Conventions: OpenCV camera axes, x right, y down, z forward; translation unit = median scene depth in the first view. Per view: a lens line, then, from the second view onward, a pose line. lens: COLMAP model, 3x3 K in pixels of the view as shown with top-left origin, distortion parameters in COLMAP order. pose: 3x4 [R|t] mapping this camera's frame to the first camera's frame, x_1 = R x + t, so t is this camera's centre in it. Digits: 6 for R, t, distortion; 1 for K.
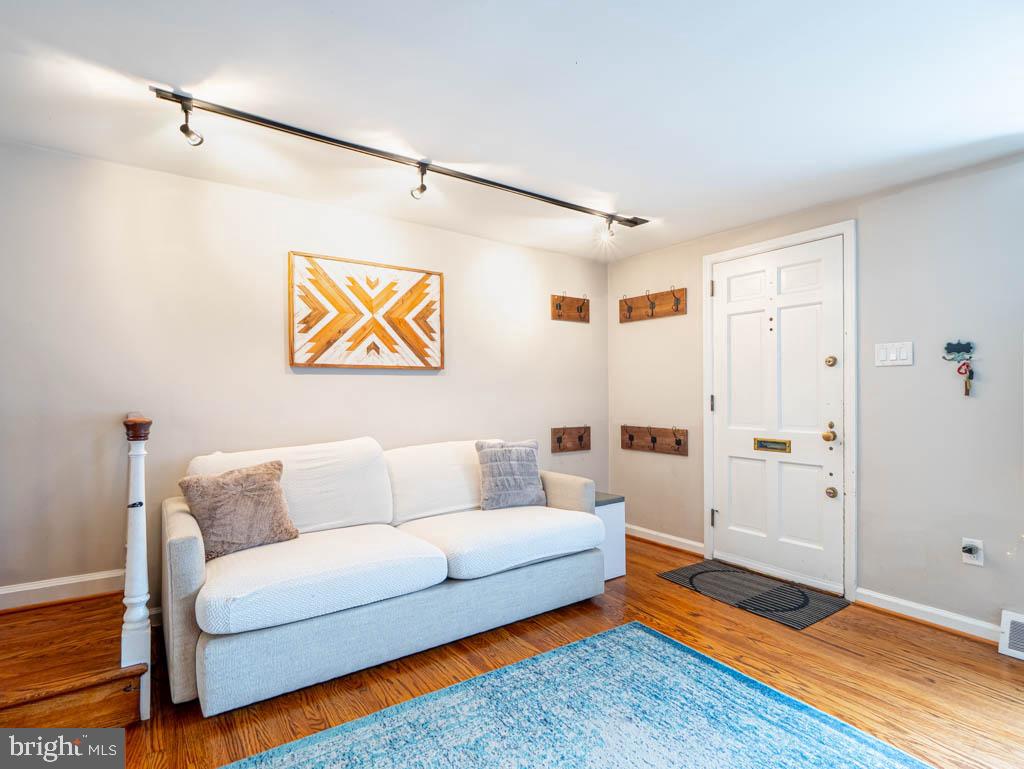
lens RADIAL K [[523.6, 0, 509.8], [0, 523.6, 389.8], [0, 0, 1]] dist [-0.002171, -0.001501]
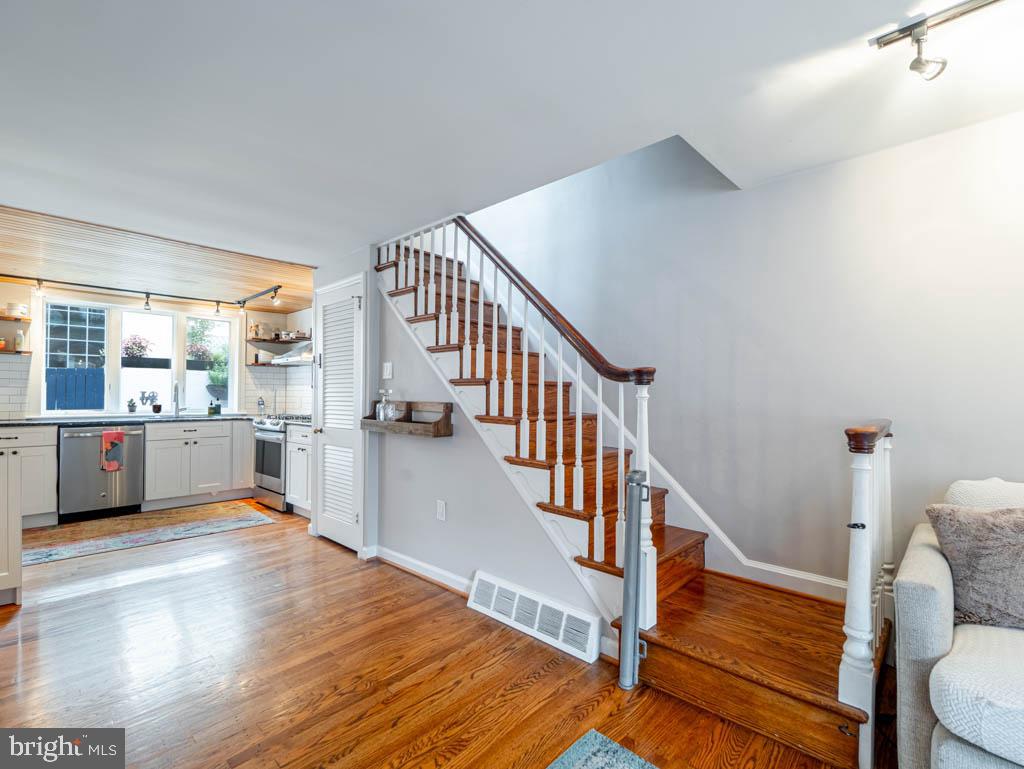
lens RADIAL K [[478.8, 0, 508.1], [0, 478.8, 394.4], [0, 0, 1]] dist [-0.004430, -0.000420]
pose [[0.192560, -0.000635, -0.981285, -0.026550], [0.001473, 0.999999, -0.000359, -0.001468], [0.981284, -0.001376, 0.192561, 0.185553]]
